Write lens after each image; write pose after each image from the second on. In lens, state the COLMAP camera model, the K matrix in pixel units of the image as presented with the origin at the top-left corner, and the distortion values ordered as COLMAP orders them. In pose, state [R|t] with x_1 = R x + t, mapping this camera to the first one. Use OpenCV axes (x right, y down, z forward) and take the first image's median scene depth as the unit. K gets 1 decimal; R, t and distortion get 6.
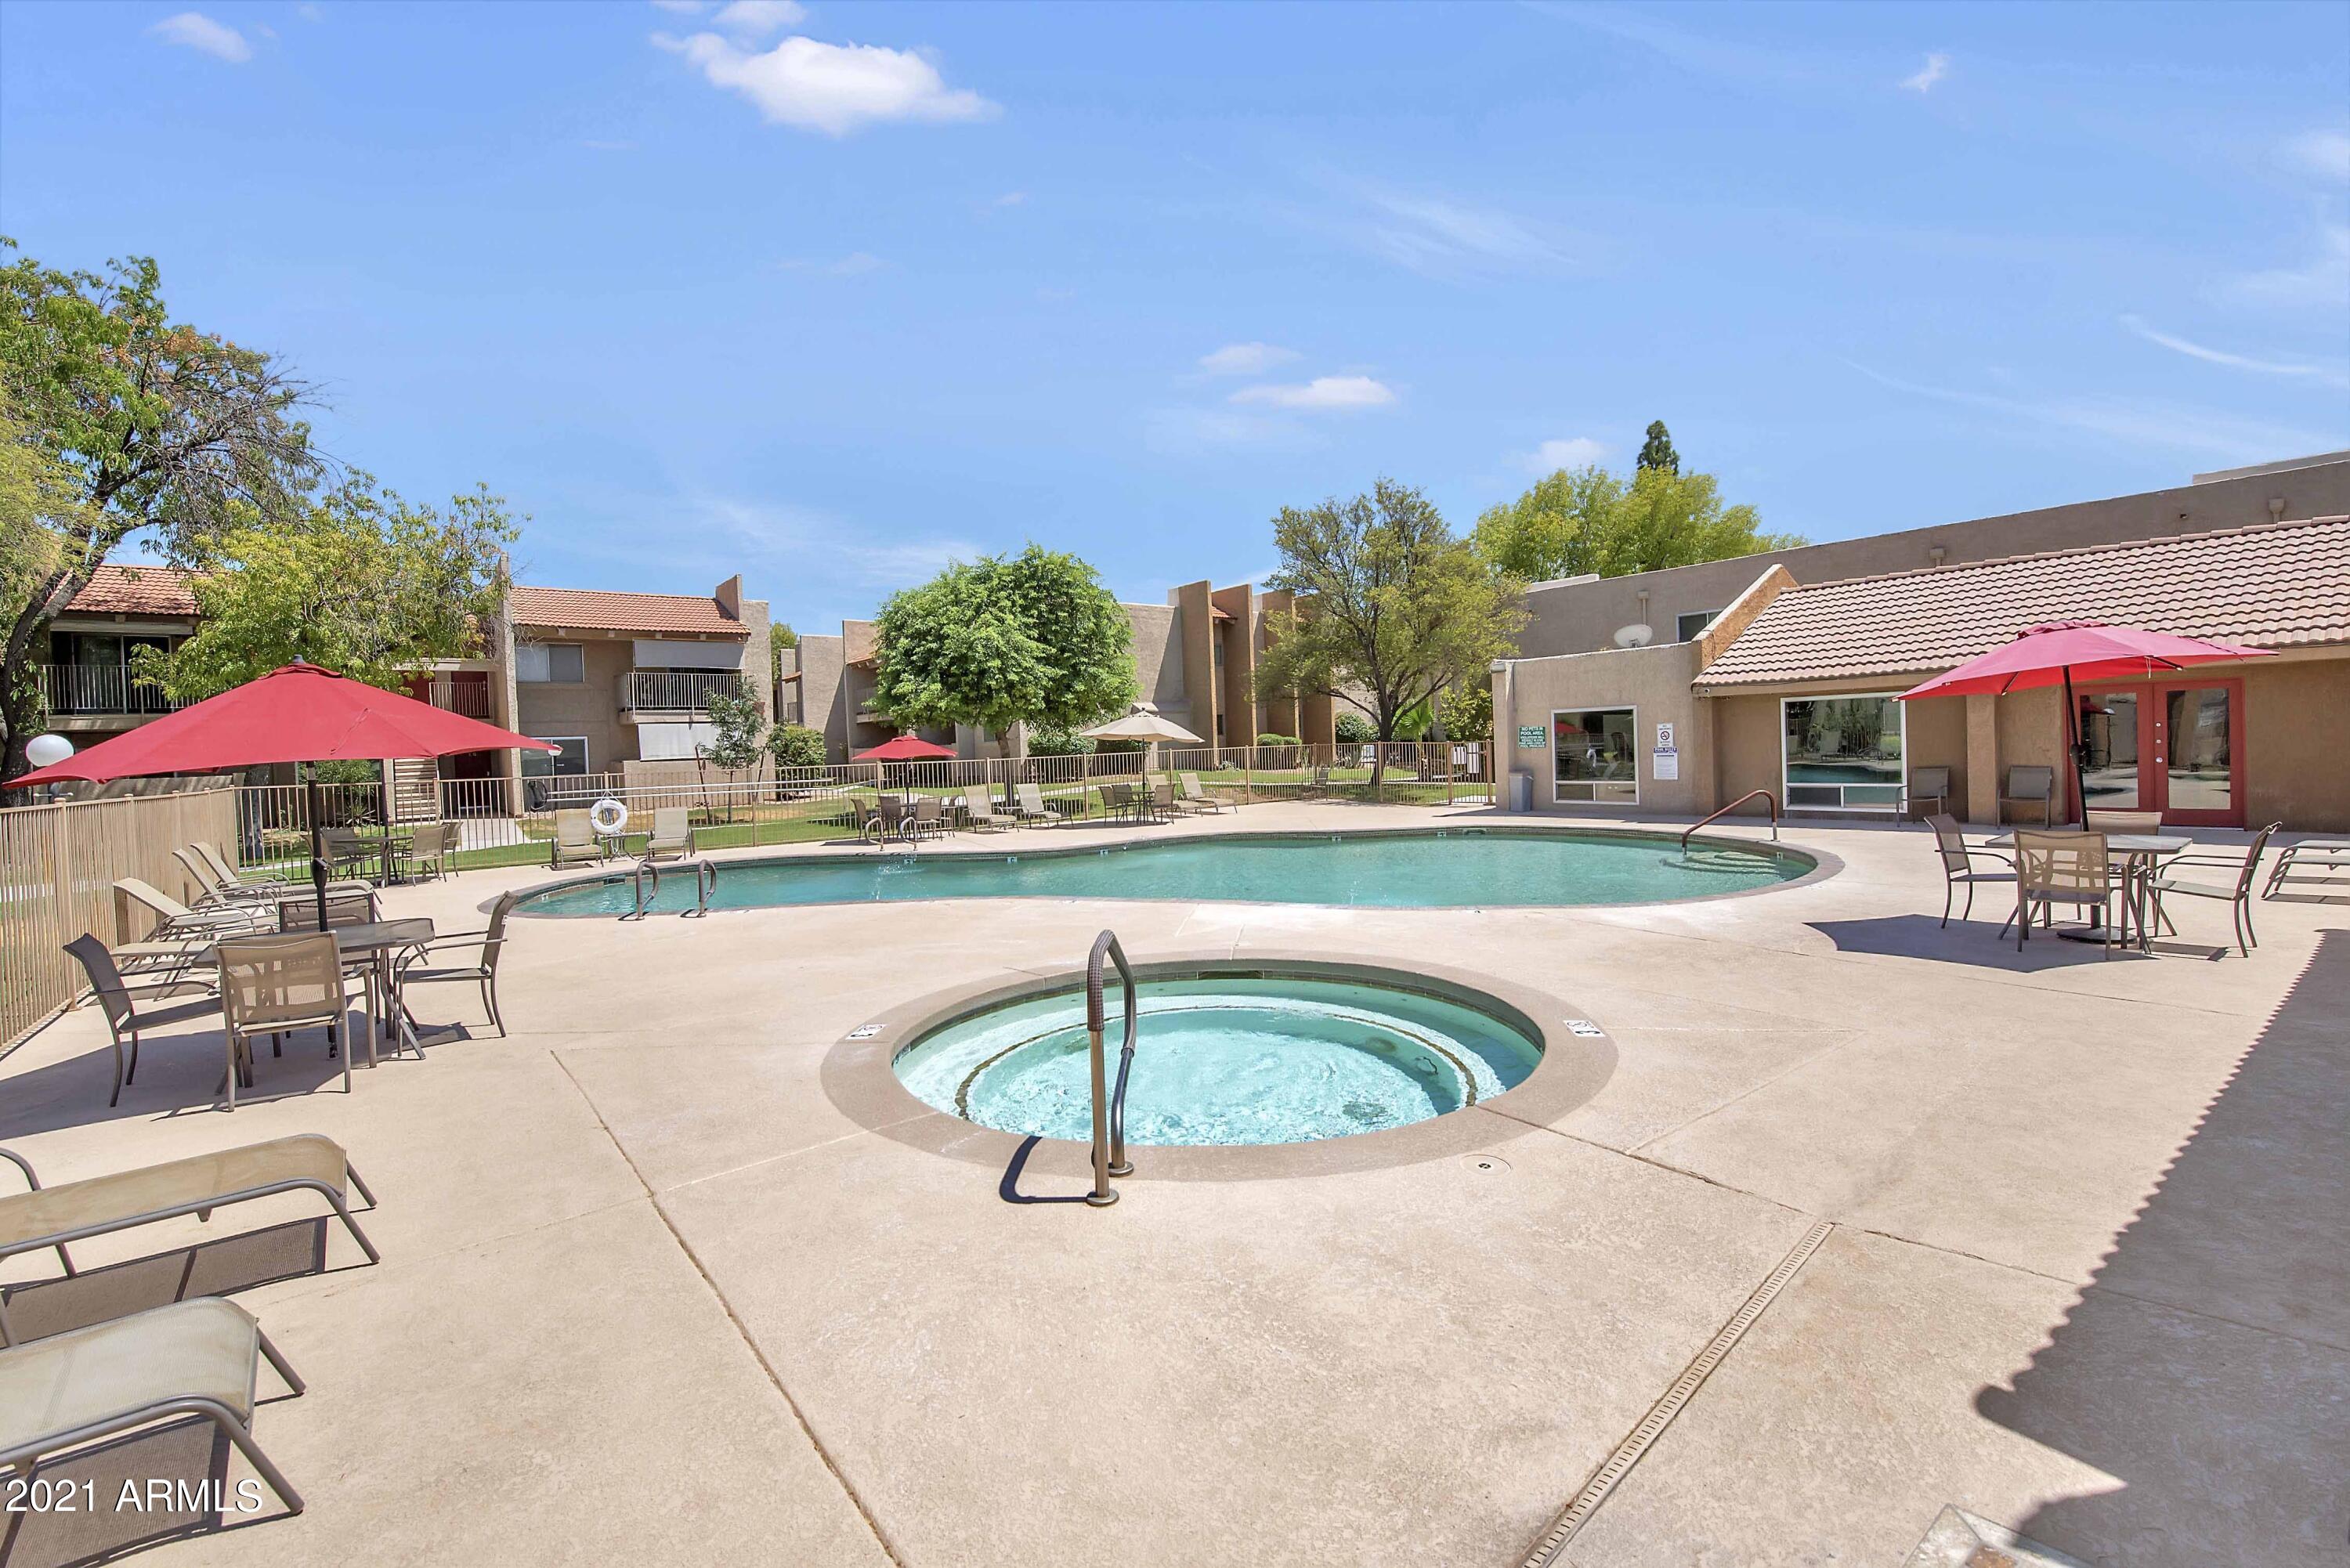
lens RADIAL K [[1038.3, 0, 1175.0], [0, 1038.3, 784.0], [0, 0, 1]] dist [-0.003403, -0.000145]
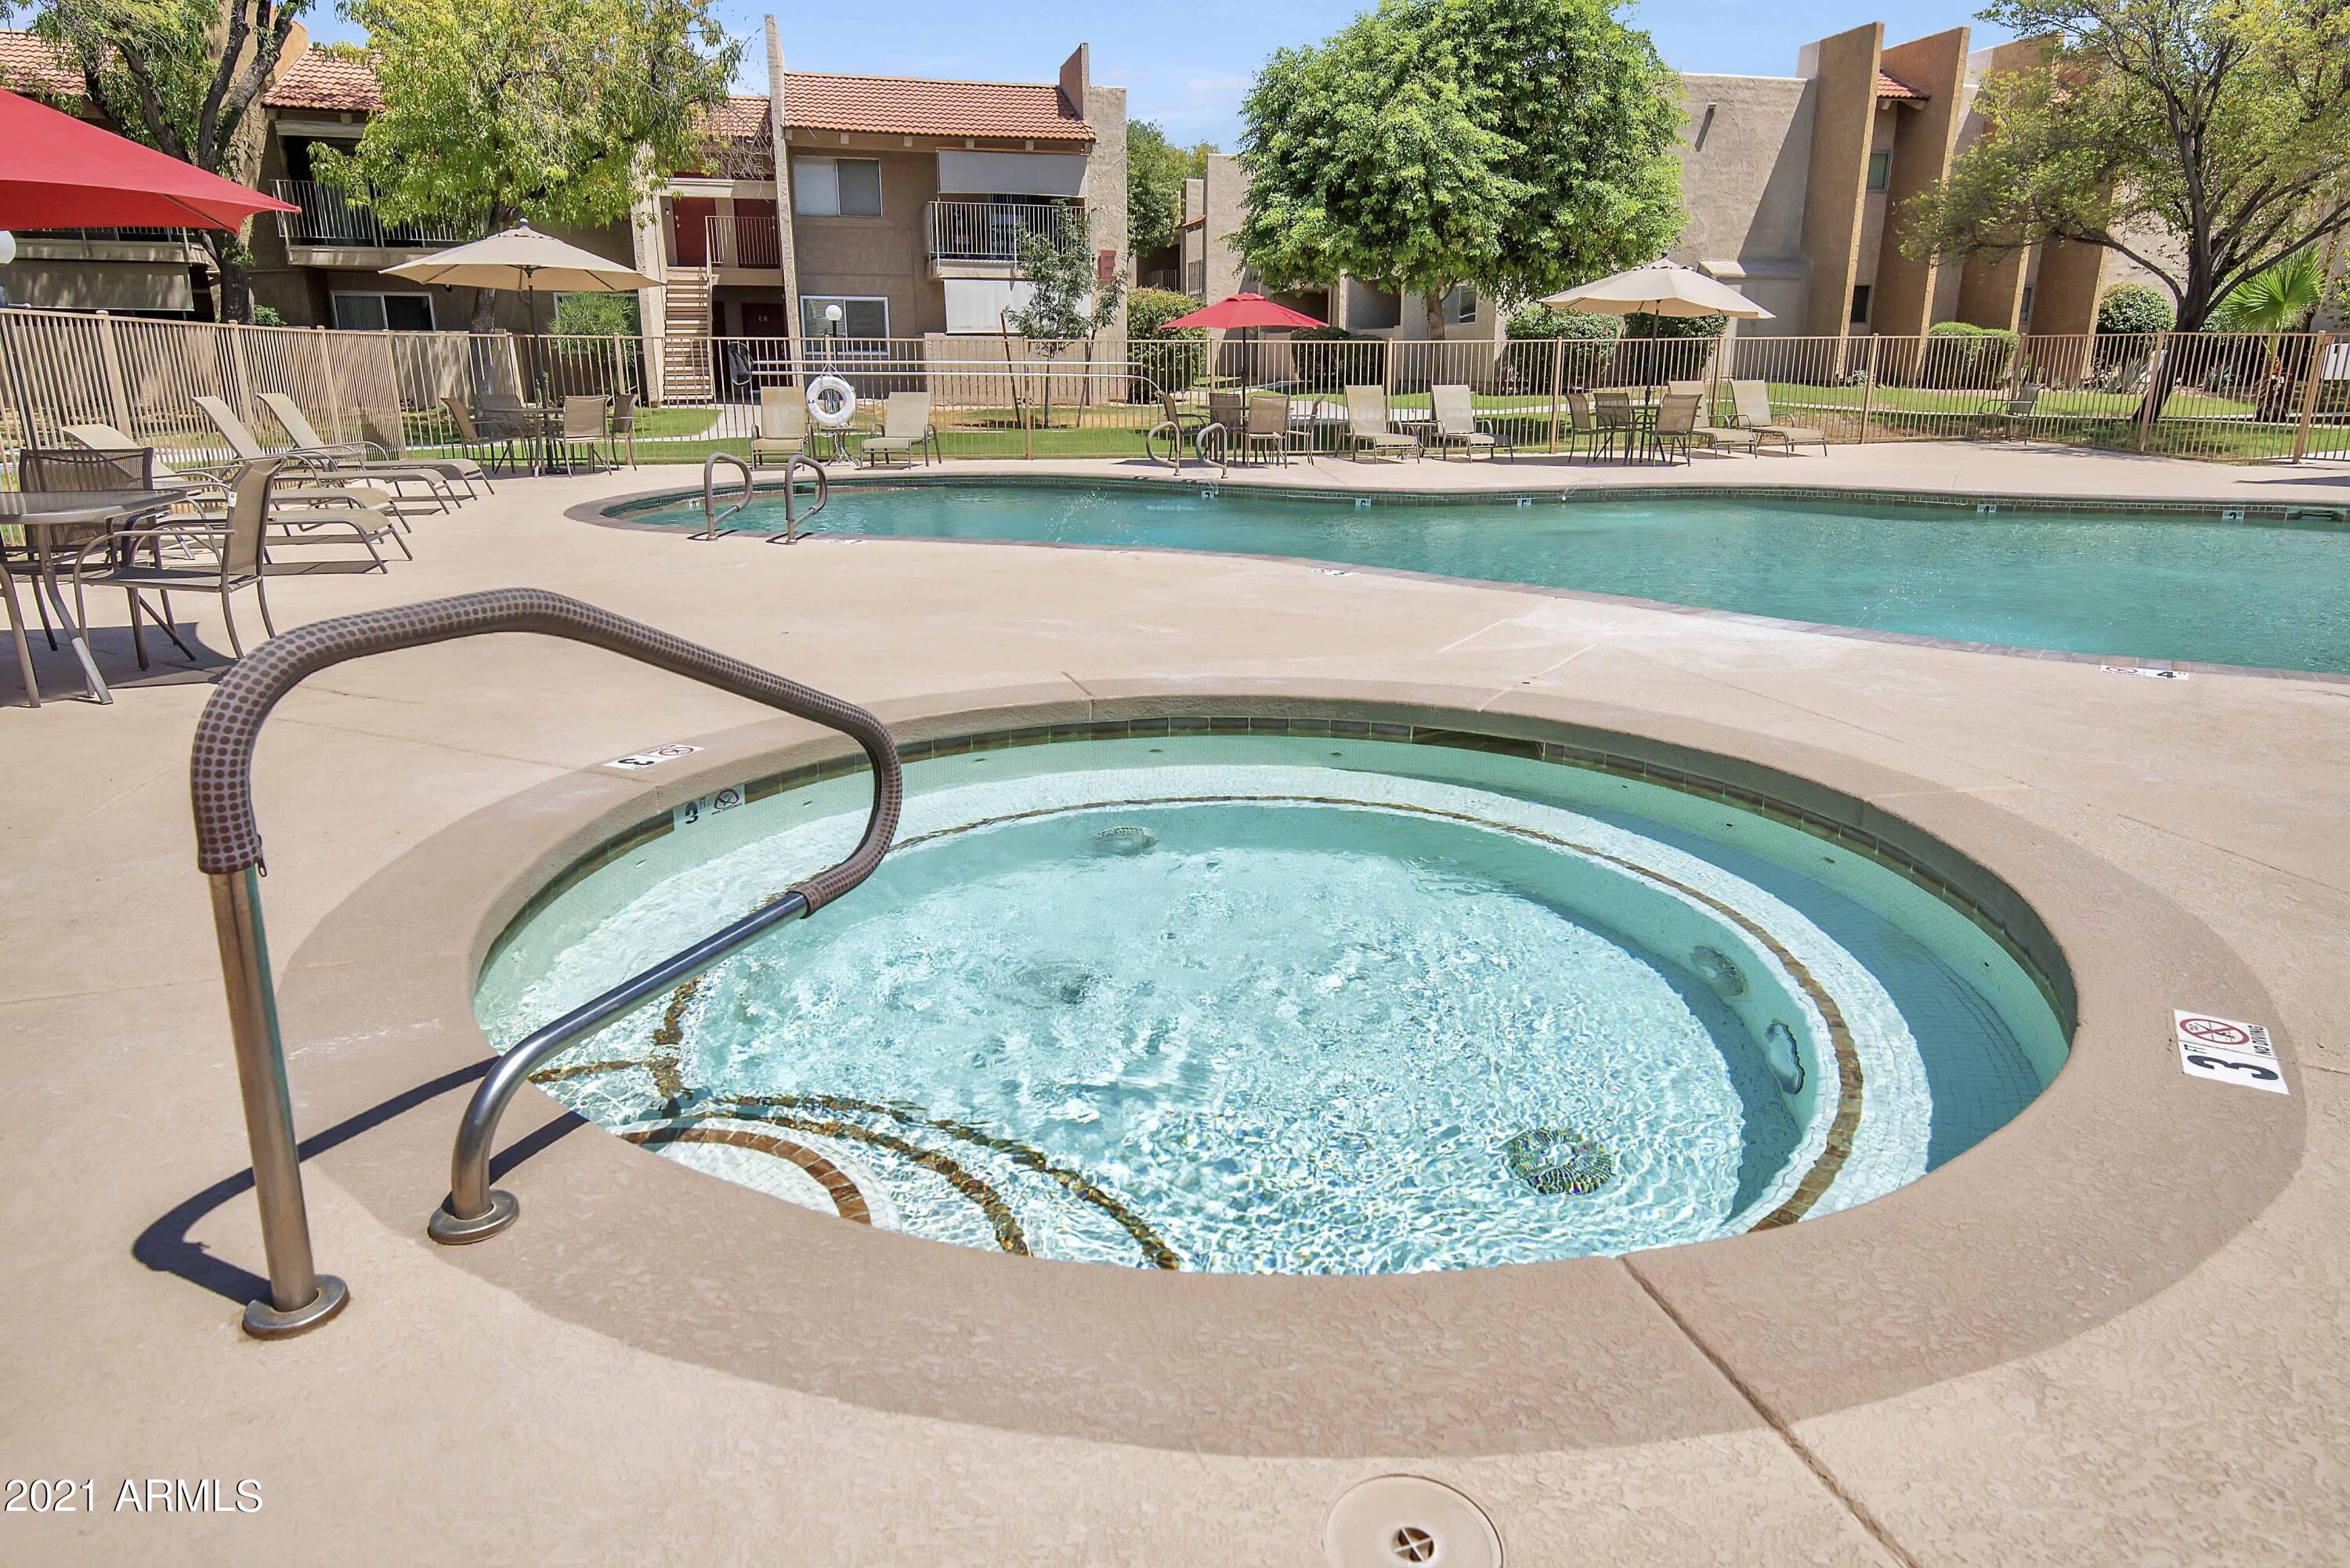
lens RADIAL K [[1448.1, 0, 1175.0], [0, 1448.1, 784.0], [0, 0, 1]] dist [0.021446, -0.002436]
pose [[0.913659, 0.146438, -0.379187, 0.063752], [-0.047051, 0.964682, 0.259180, 0.011903], [0.403749, -0.218961, 0.888281, 0.117810]]
